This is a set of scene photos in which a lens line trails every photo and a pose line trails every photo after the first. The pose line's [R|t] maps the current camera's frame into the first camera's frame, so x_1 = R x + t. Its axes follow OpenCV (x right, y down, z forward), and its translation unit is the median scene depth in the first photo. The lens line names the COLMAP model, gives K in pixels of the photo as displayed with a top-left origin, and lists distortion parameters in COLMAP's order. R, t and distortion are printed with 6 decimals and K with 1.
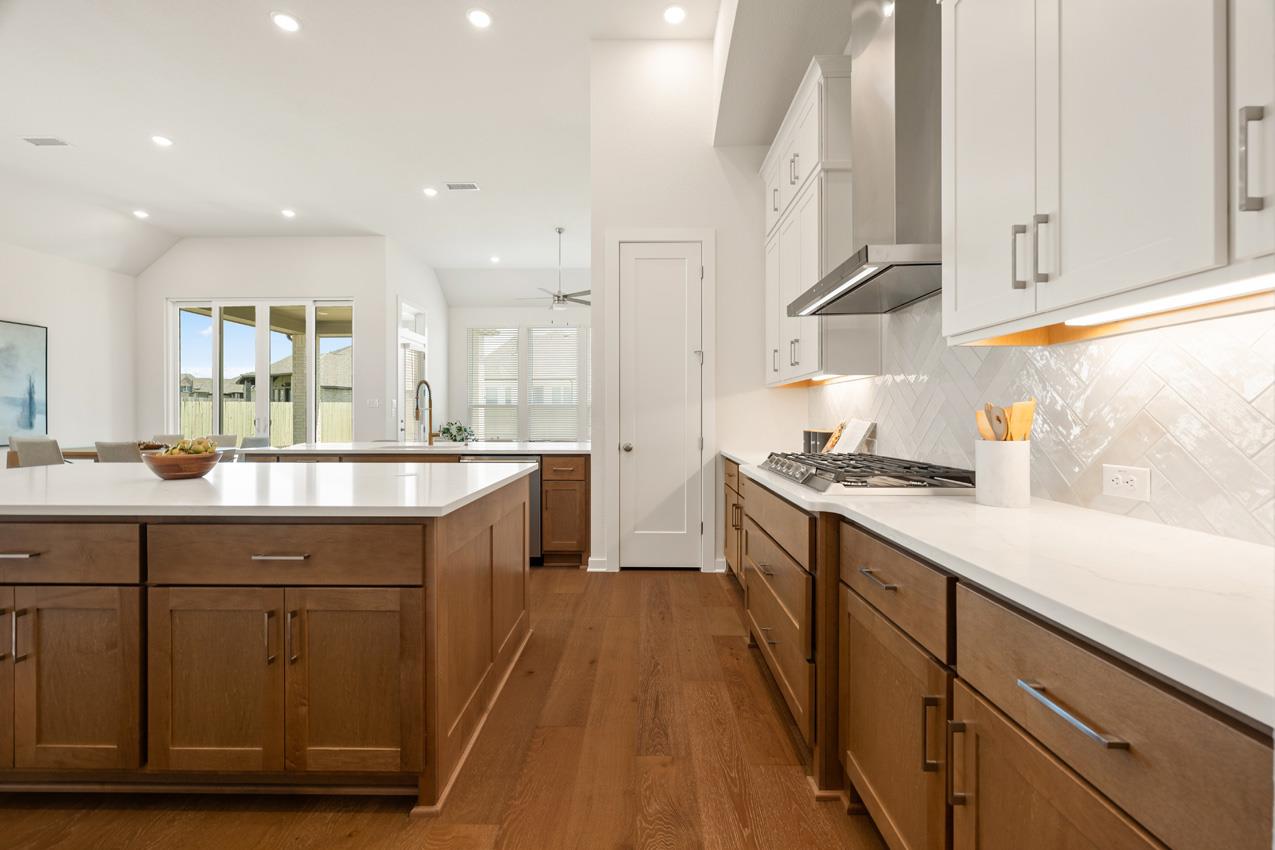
lens RADIAL K [[511.4, 0, 633.6], [0, 511.4, 425.1], [0, 0, 1]] dist [-0.000125, 0.000543]
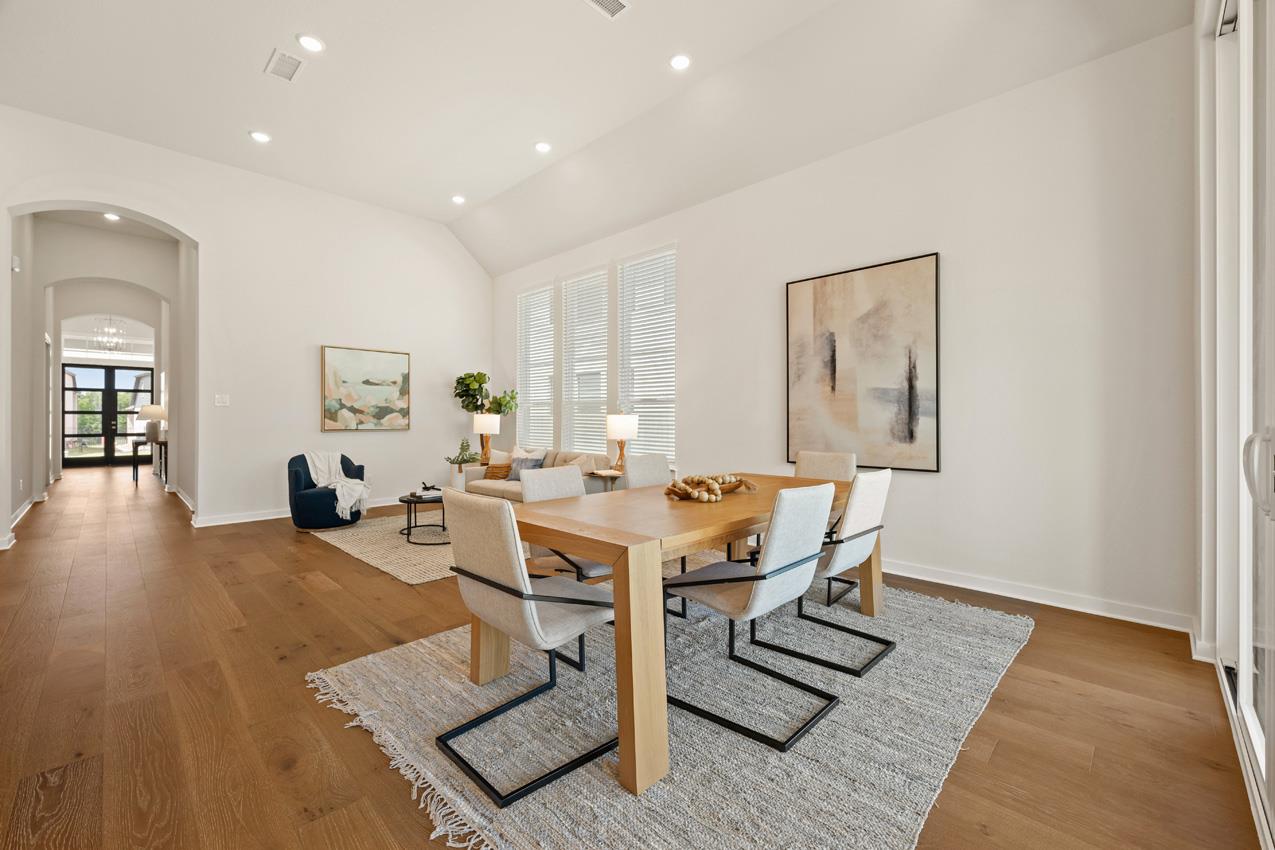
lens RADIAL K [[528.5, 0, 639.9], [0, 528.5, 416.7], [0, 0, 1]] dist [-0.001498, 0.000515]
pose [[-0.690320, -0.003350, -0.723497, -0.561857], [-0.014884, 0.999843, 0.009572, -0.022718], [0.723351, 0.017376, -0.690262, 1.207418]]
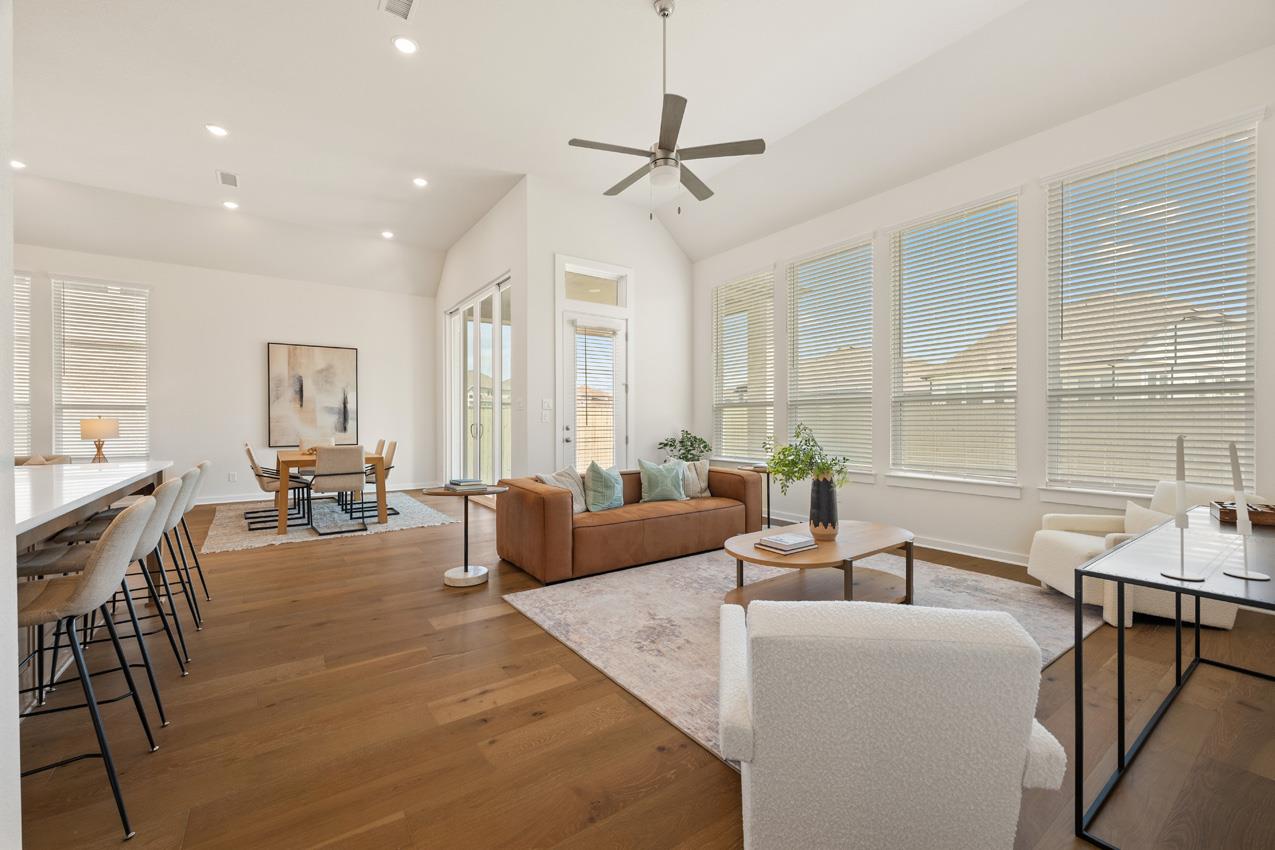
lens RADIAL K [[511.4, 0, 634.3], [0, 511.4, 423.6], [0, 0, 1]] dist [-0.000125, 0.000543]
pose [[0.592667, 0.004831, -0.805433, 0.232841], [-0.014388, 0.999886, -0.004589, -0.018027], [0.805319, 0.014308, 0.592669, 0.846969]]
